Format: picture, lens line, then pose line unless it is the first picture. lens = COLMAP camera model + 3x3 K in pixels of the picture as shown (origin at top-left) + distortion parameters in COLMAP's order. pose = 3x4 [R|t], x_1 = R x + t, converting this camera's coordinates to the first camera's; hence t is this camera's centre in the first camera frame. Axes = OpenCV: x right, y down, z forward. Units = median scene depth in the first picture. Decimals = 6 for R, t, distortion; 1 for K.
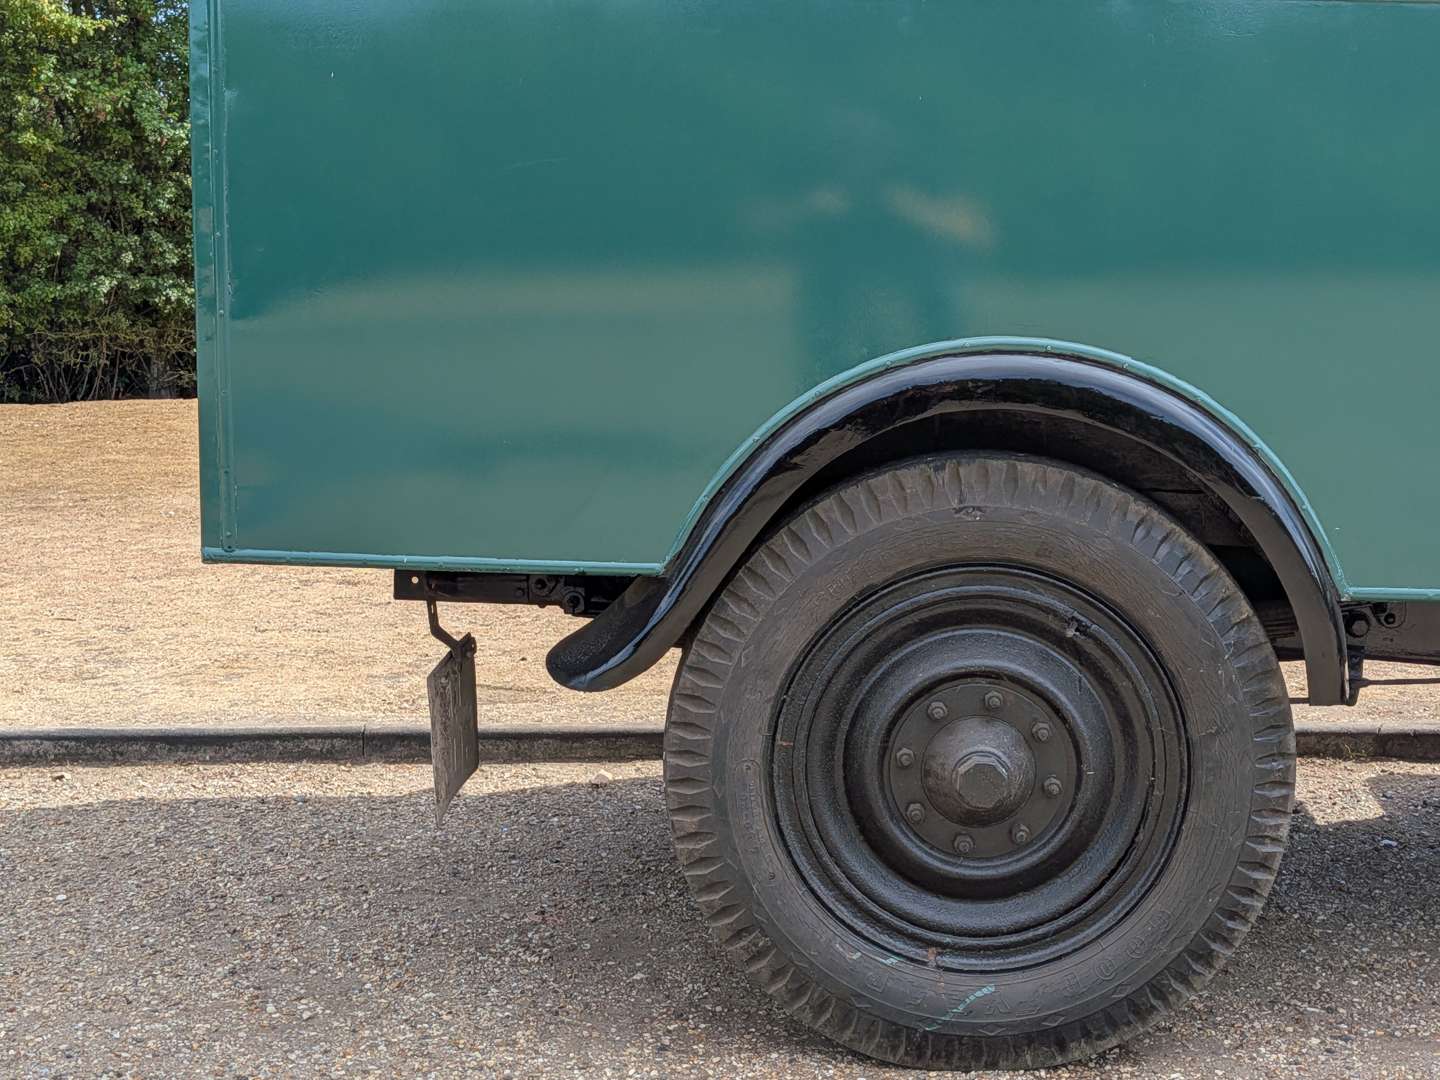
lens RADIAL K [[2087.2, 0, 720.0], [0, 2087.2, 540.0], [0, 0, 1]] dist [0.128103, -0.307466]
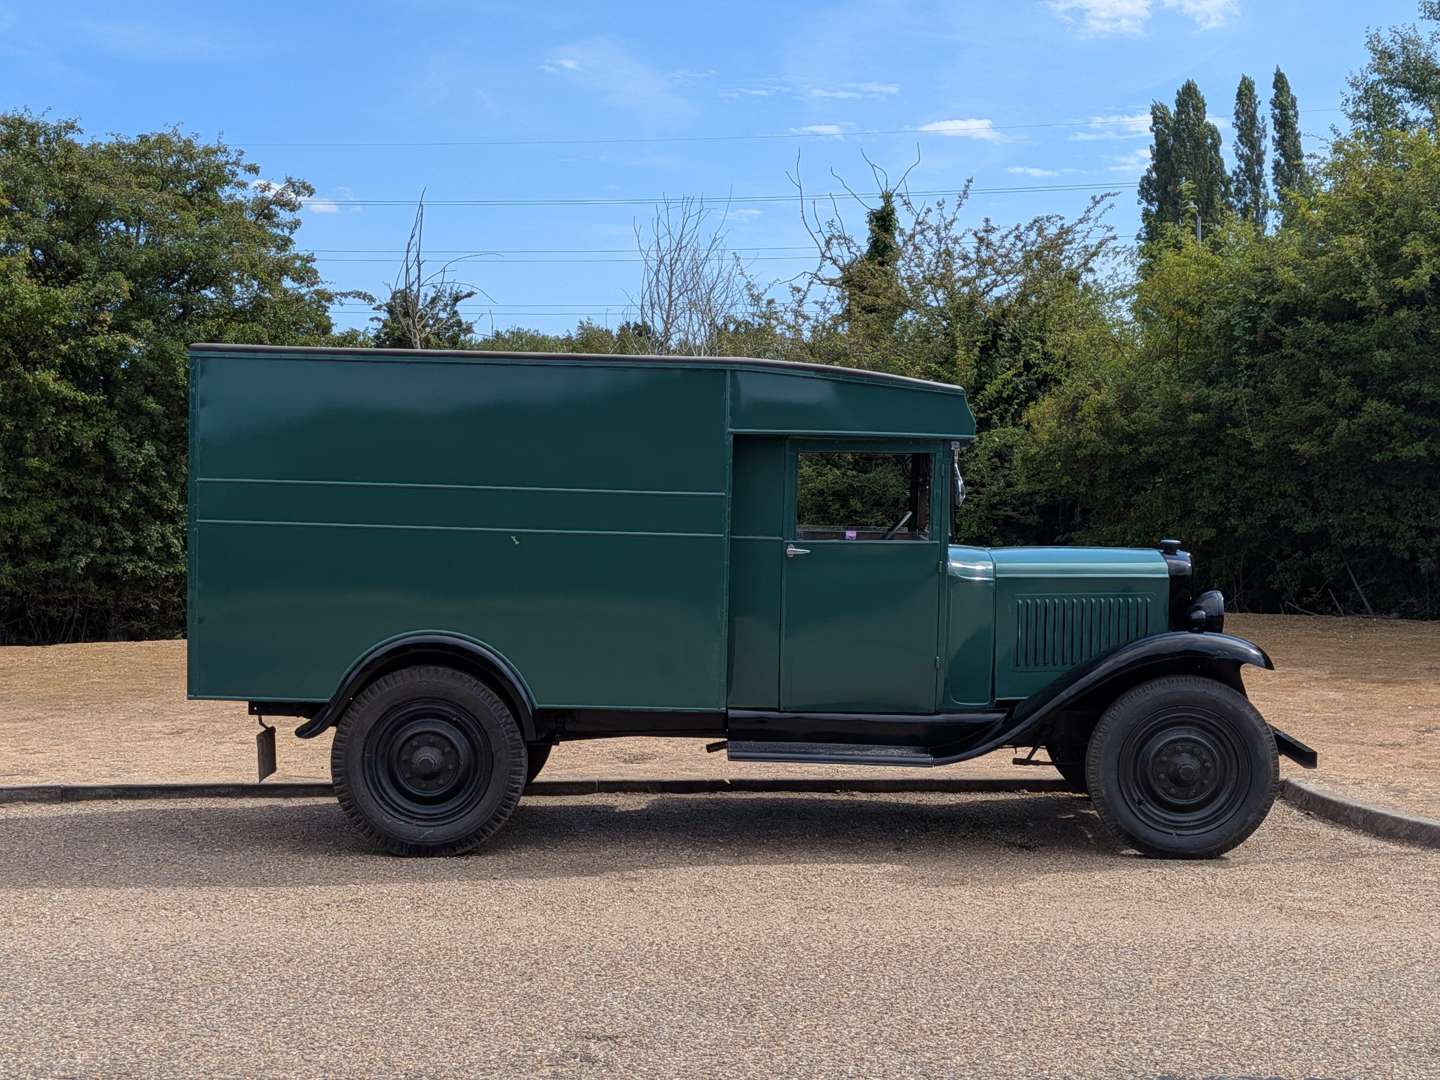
lens RADIAL K [[2062.2, 0, 674.1], [0, 2062.2, 548.1], [0, 0, 1]] dist [0.115023, -0.064573]
pose [[0.999802, -0.003380, 0.019634, 0.283232], [0.005469, 0.994209, -0.107321, 0.080156], [-0.019158, 0.107407, 0.994031, -1.423654]]
